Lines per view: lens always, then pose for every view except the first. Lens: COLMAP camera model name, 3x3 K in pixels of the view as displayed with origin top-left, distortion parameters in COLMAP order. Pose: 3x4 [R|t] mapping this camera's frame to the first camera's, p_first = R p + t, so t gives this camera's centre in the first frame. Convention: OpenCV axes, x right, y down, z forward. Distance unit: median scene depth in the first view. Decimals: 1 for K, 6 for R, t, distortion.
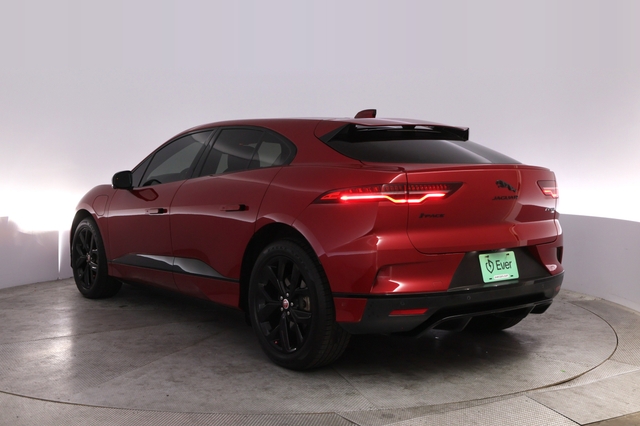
lens RADIAL K [[556.7, 0, 320.1], [0, 556.7, 214.5], [0, 0, 1]] dist [-0.120102, 0.014700]
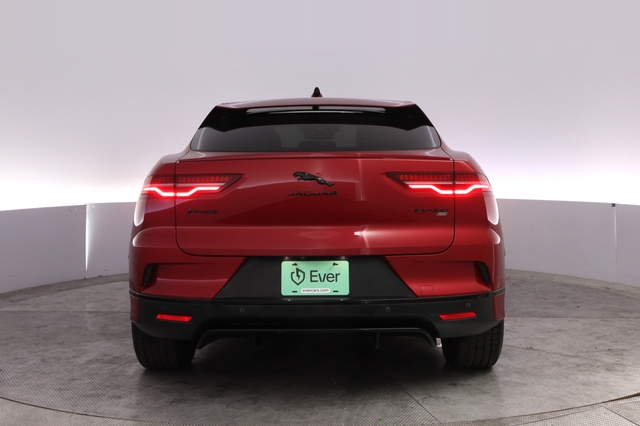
lens RADIAL K [[556.7, 0, 318.0], [0, 556.7, 212.7], [0, 0, 1]] dist [-0.120102, 0.014700]
pose [[0.931761, 0.056100, -0.358711, 0.595037], [-0.045712, 0.998255, 0.037382, -0.032120], [0.360182, -0.018434, 0.932700, 0.220954]]
